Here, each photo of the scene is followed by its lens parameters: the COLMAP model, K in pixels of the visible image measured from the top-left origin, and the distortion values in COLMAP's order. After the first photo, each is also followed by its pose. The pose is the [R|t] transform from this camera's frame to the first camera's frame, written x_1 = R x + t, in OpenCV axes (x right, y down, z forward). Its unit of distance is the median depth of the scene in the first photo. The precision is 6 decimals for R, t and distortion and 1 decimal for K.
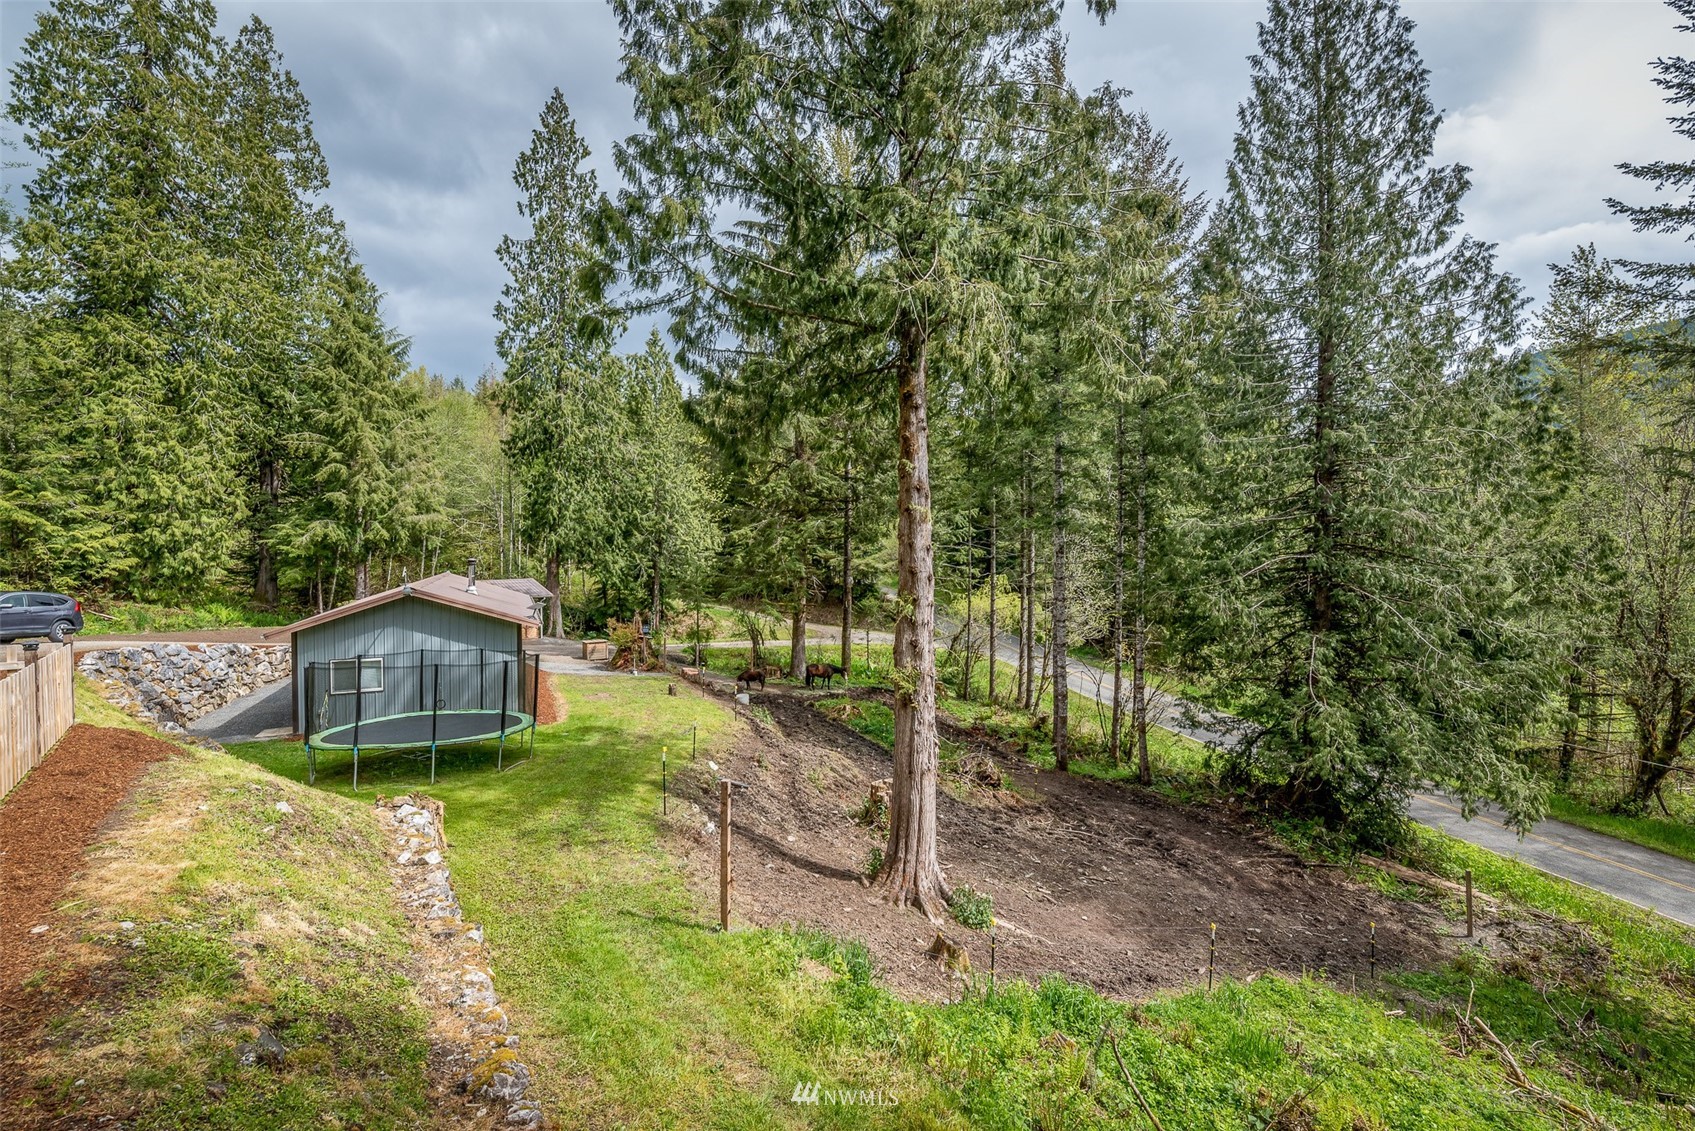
lens RADIAL K [[756.0, 0, 854.0], [0, 756.0, 545.3], [0, 0, 1]] dist [0.005086, 0.000865]
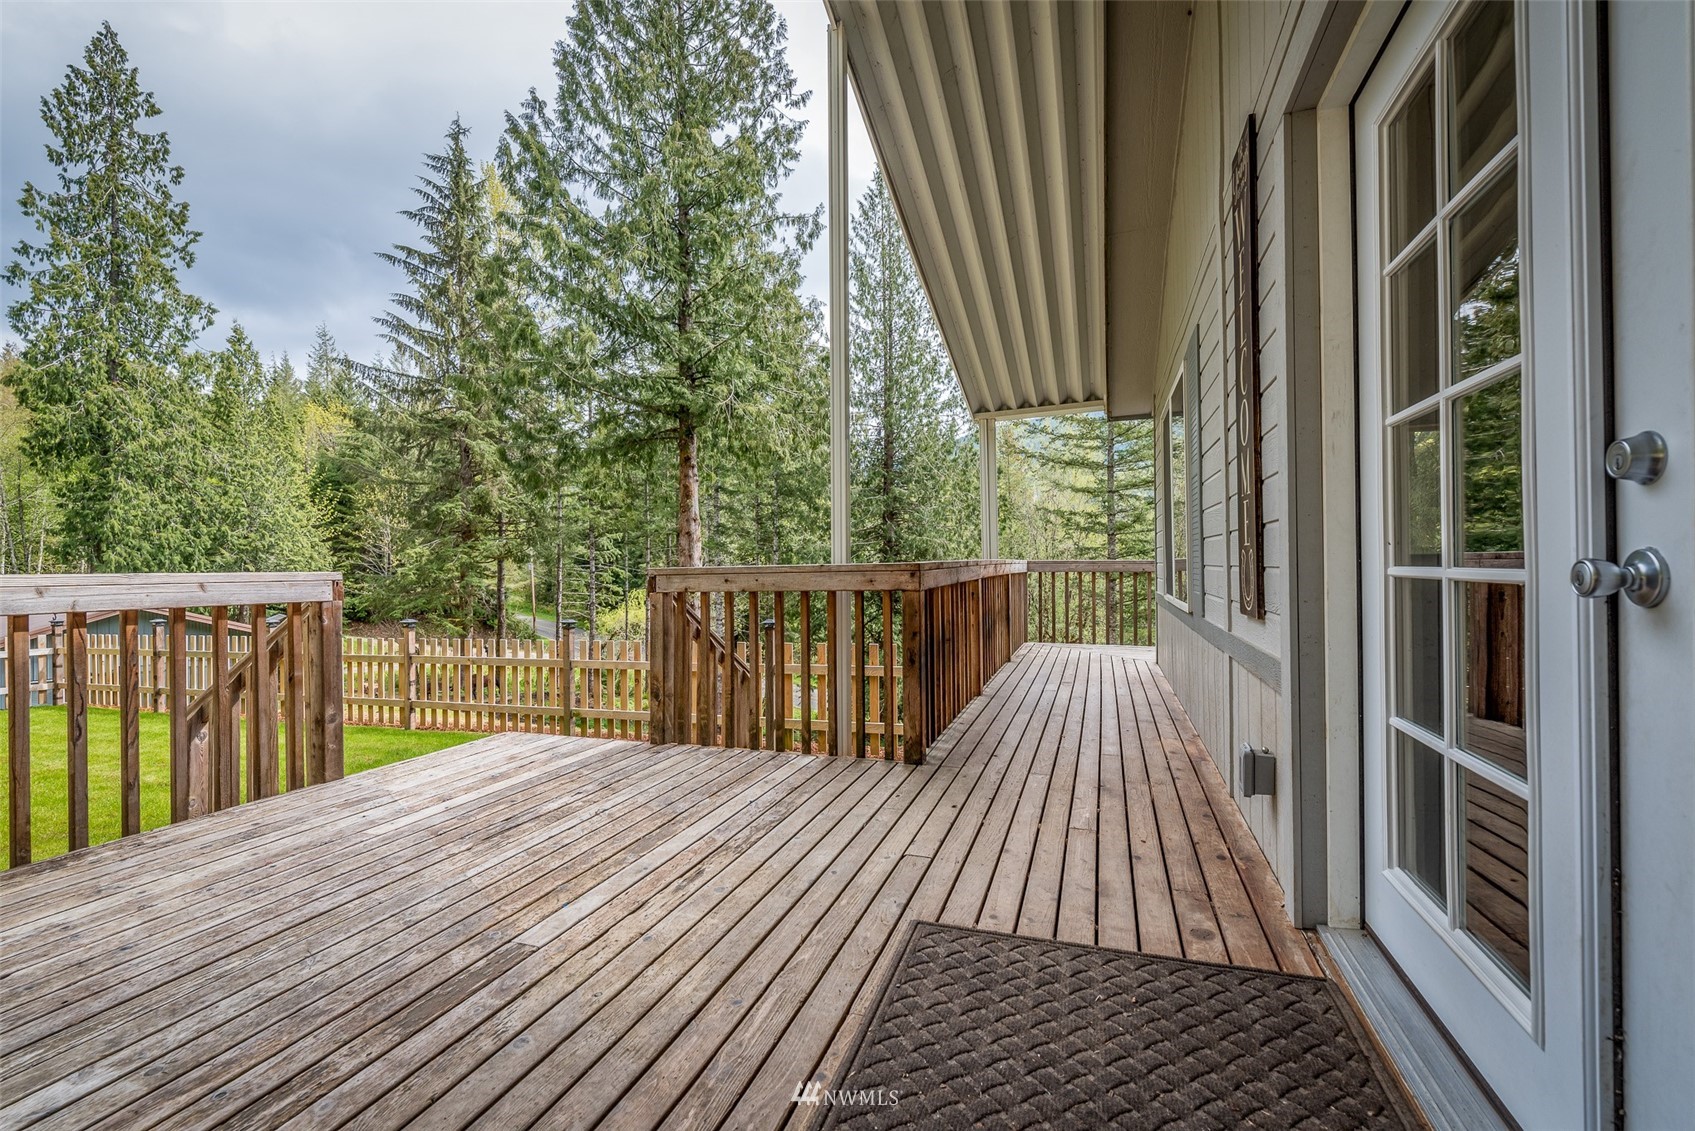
lens RADIAL K [[728.0, 0, 851.8], [0, 728.0, 557.8], [0, 0, 1]] dist [-0.001356, -0.001389]
pose [[0.852867, 0.001682, 0.522125, -0.148521], [0.006643, 0.999879, -0.014072, 0.009531], [-0.522085, 0.015470, 0.852753, -0.153498]]
